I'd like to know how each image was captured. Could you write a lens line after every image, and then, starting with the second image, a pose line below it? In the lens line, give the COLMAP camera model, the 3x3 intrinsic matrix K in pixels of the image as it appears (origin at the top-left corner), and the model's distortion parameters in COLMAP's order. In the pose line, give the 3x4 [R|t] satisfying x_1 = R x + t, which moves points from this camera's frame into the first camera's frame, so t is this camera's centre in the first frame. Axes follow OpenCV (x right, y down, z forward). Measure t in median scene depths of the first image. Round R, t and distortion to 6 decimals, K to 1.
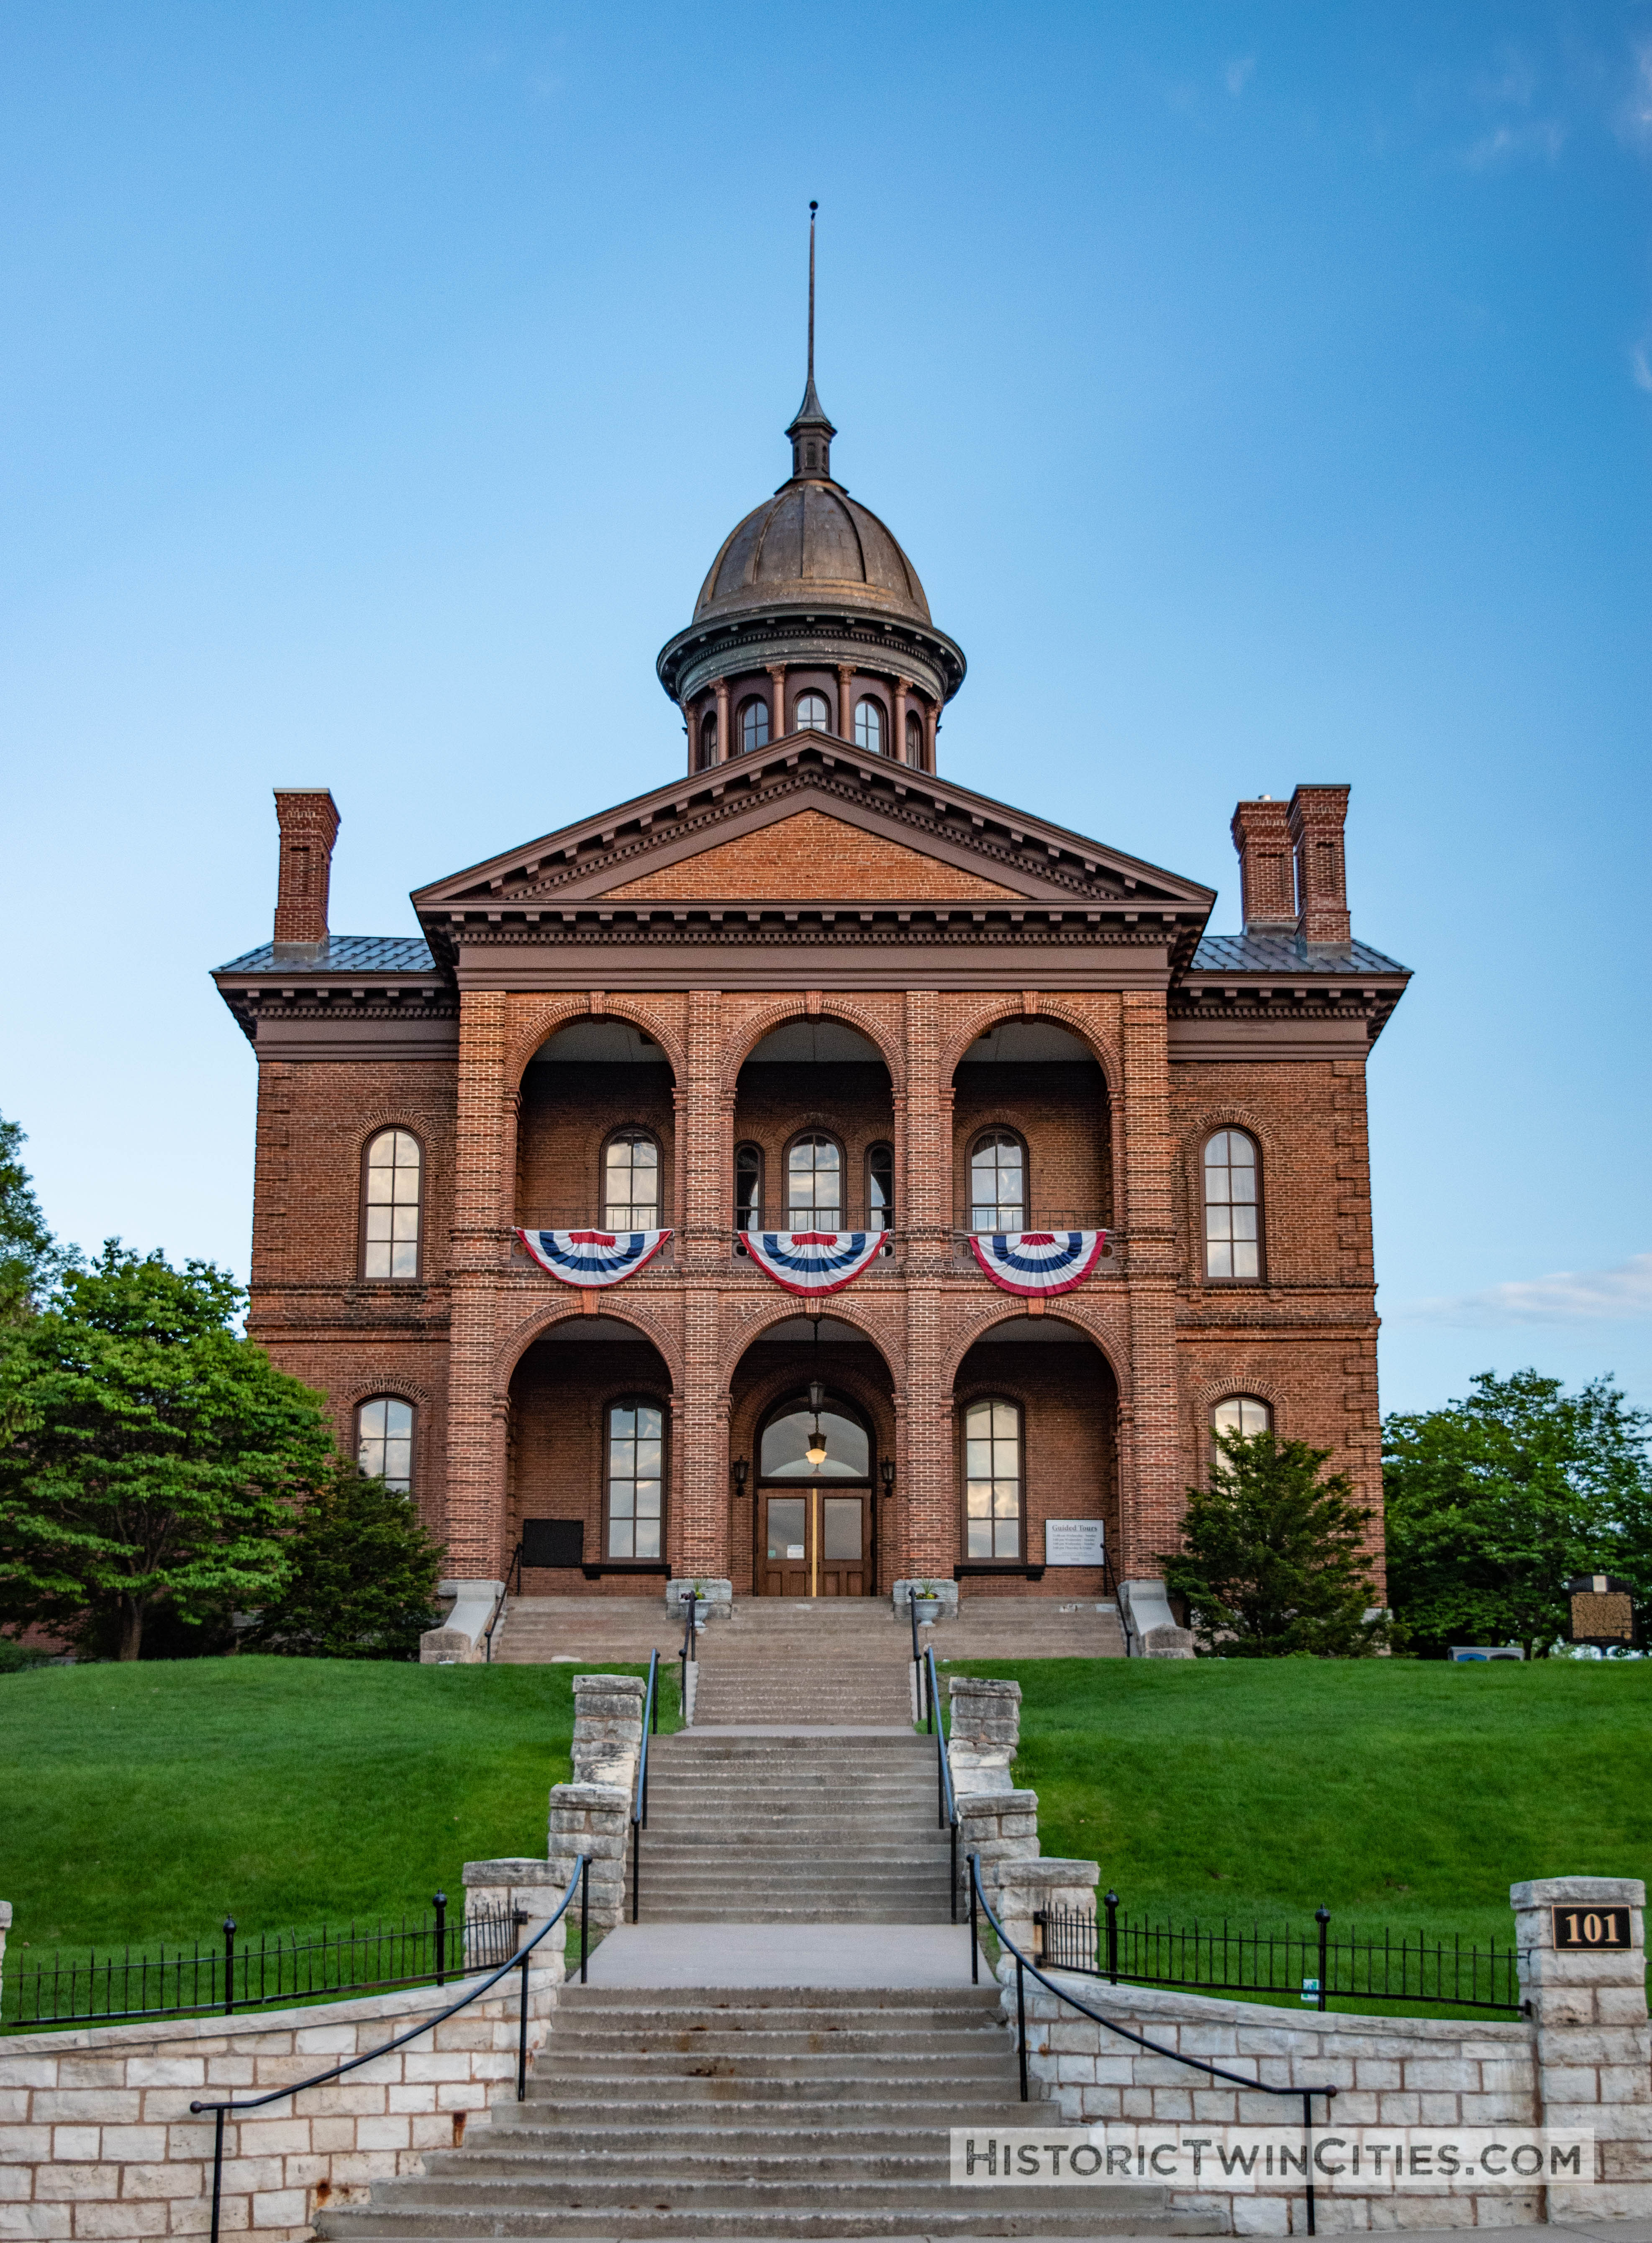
lens RADIAL K [[3255.7, 0, 824.5], [0, 3255.7, 1171.6], [0, 0, 1]] dist [-0.036542, 0.007399]
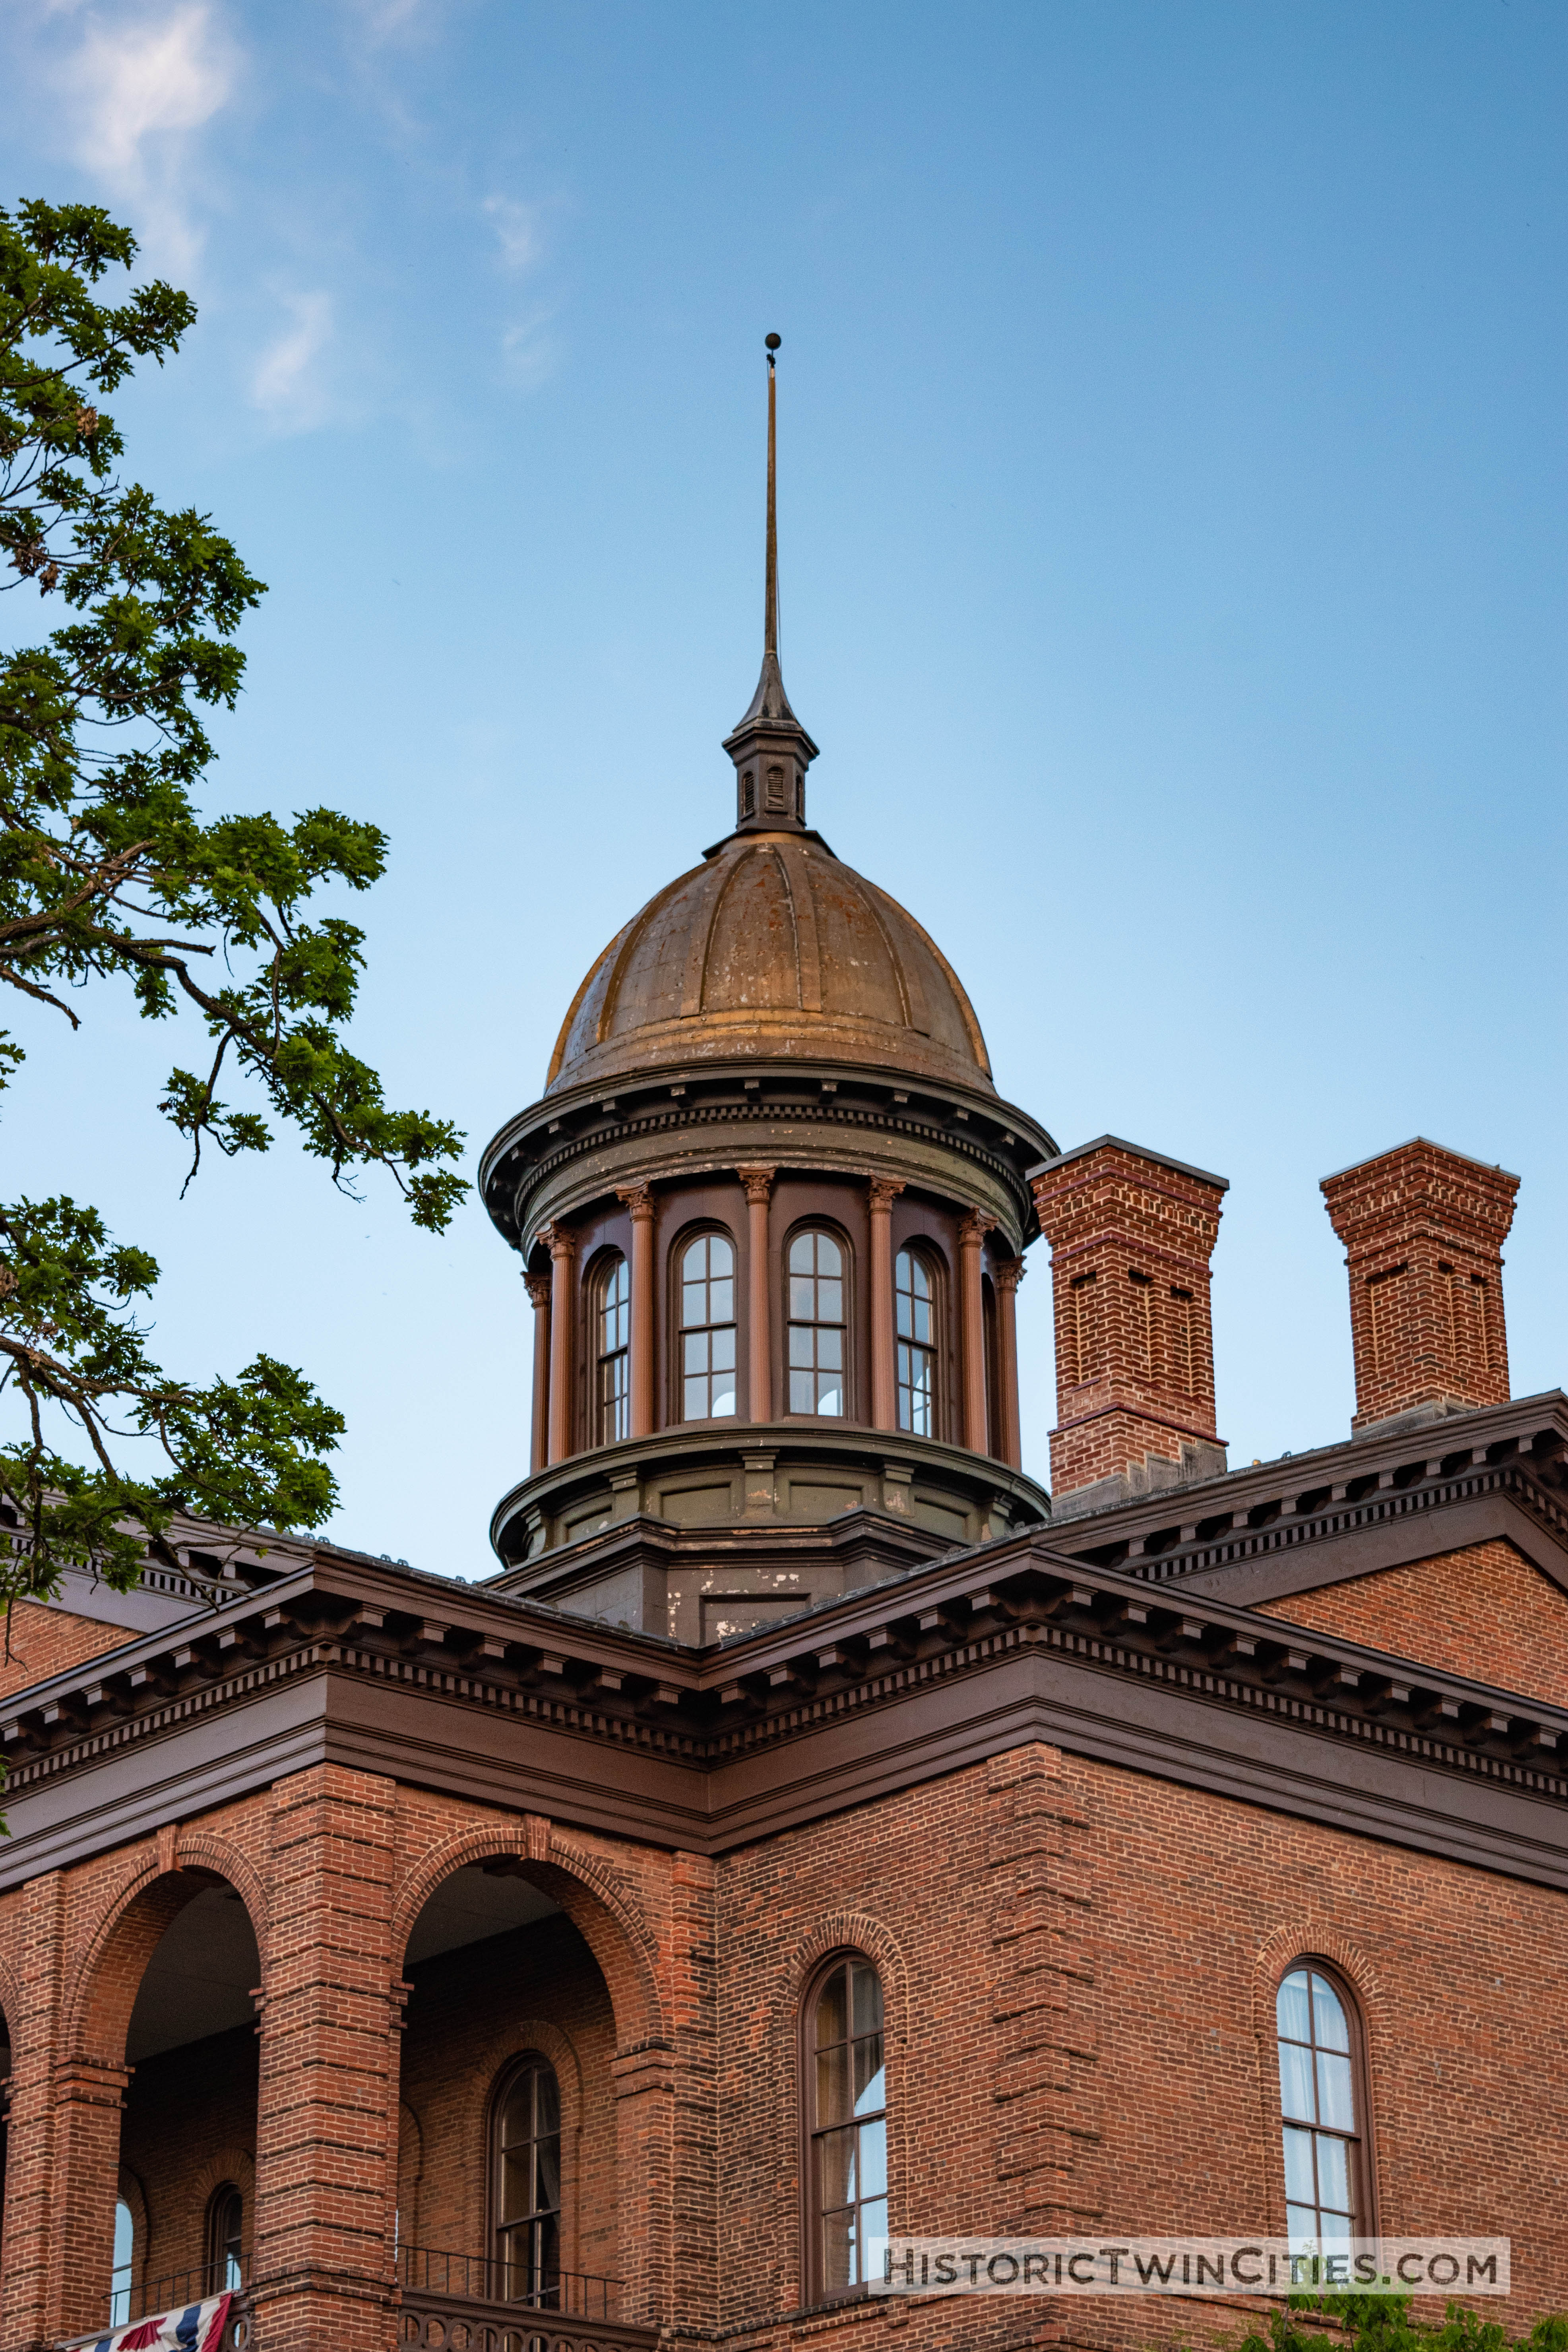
lens RADIAL K [[5359.5, 0, 784.0], [0, 5359.5, 1176.0], [0, 0, 1]] dist [0.090218, -0.098329]
pose [[0.660490, -0.315413, -0.681372, 0.739905], [0.199353, 0.948583, -0.245863, 0.074095], [0.723887, 0.026556, 0.689408, 0.500724]]
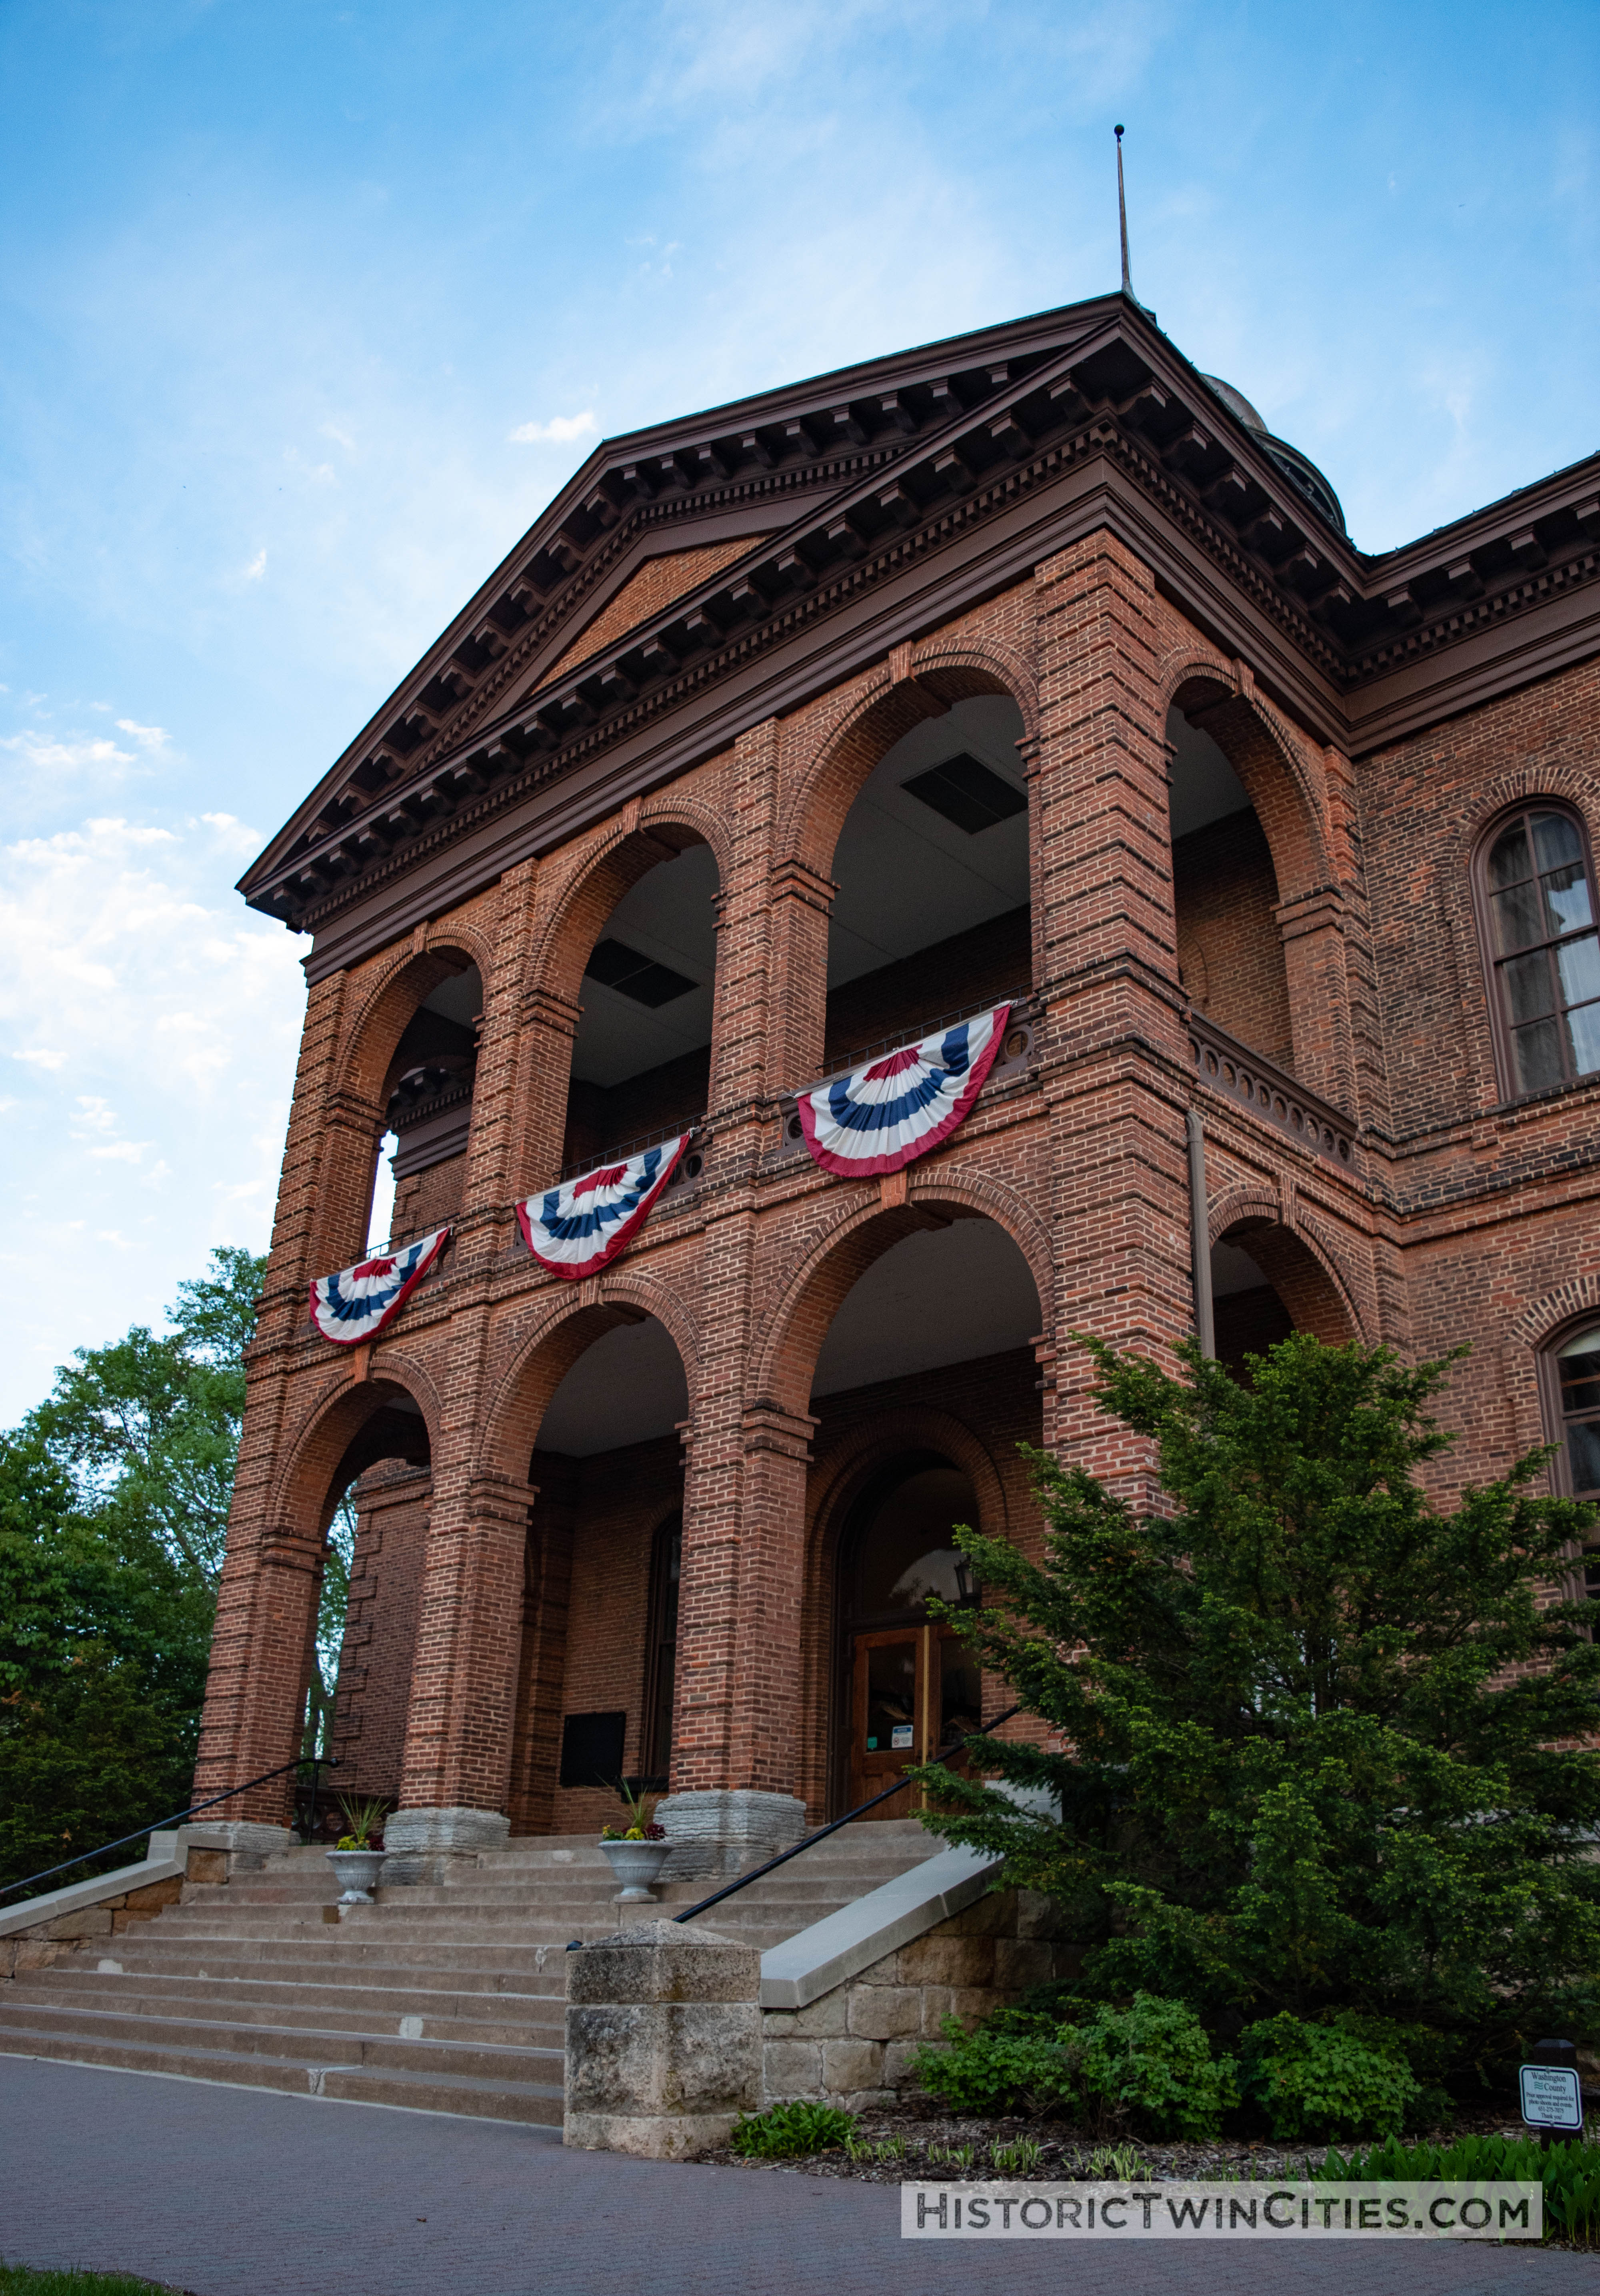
lens RADIAL K [[1874.5, 0, 803.4], [0, 1874.5, 1213.0], [0, 0, 1]] dist [-0.086906, 0.000273]
pose [[0.726035, -0.248102, -0.641341, 0.230216], [0.142361, 0.966670, -0.212795, 0.100541], [0.672760, 0.063195, 0.737157, 0.781809]]
